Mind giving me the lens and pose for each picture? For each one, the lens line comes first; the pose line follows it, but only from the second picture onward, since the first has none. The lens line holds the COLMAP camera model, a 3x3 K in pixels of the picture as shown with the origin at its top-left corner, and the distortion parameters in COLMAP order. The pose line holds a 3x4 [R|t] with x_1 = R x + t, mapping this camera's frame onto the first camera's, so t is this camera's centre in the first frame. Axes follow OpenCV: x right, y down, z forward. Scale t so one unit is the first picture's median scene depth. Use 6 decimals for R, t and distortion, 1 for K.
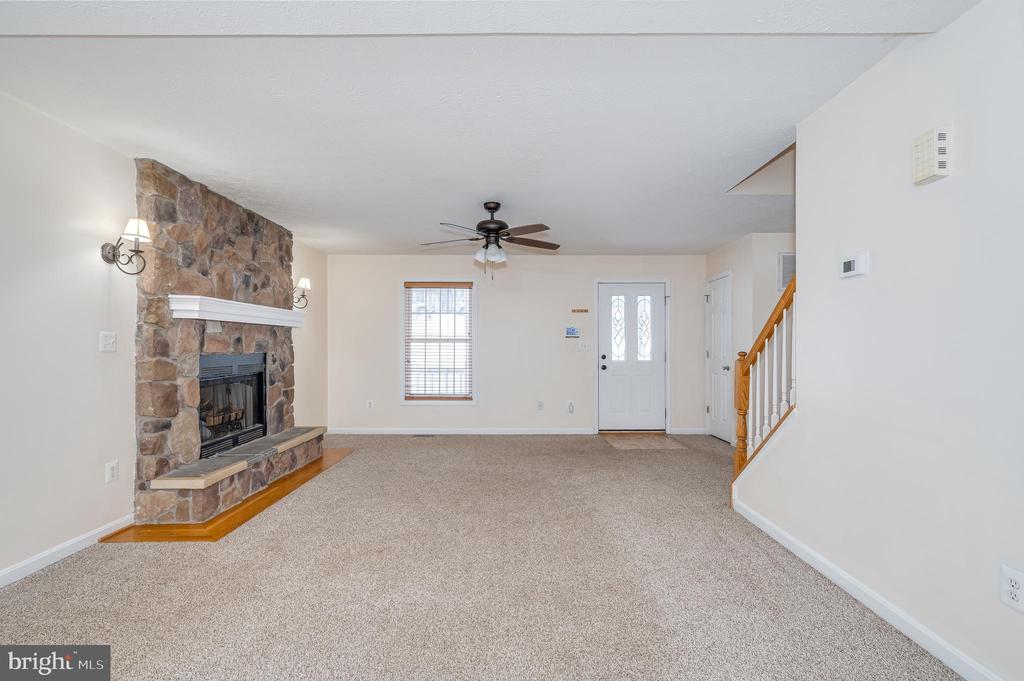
lens RADIAL K [[450.5, 0, 517.9], [0, 450.5, 344.7], [0, 0, 1]] dist [0.000149, 0.000701]
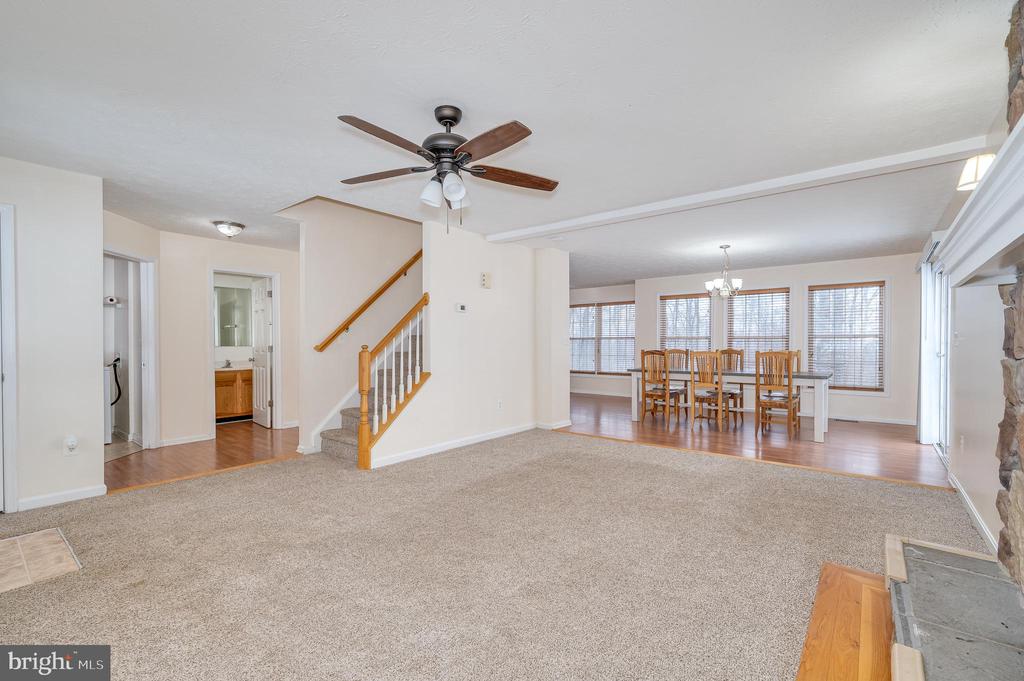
lens RADIAL K [[444.8, 0, 516.3], [0, 444.8, 345.5], [0, 0, 1]] dist [0.000760, 0.000184]
pose [[-0.768380, -0.004726, 0.639976, -0.575413], [-0.002722, 0.999988, 0.004116, 0.007091], [-0.639988, 0.001420, -0.768384, 1.561092]]
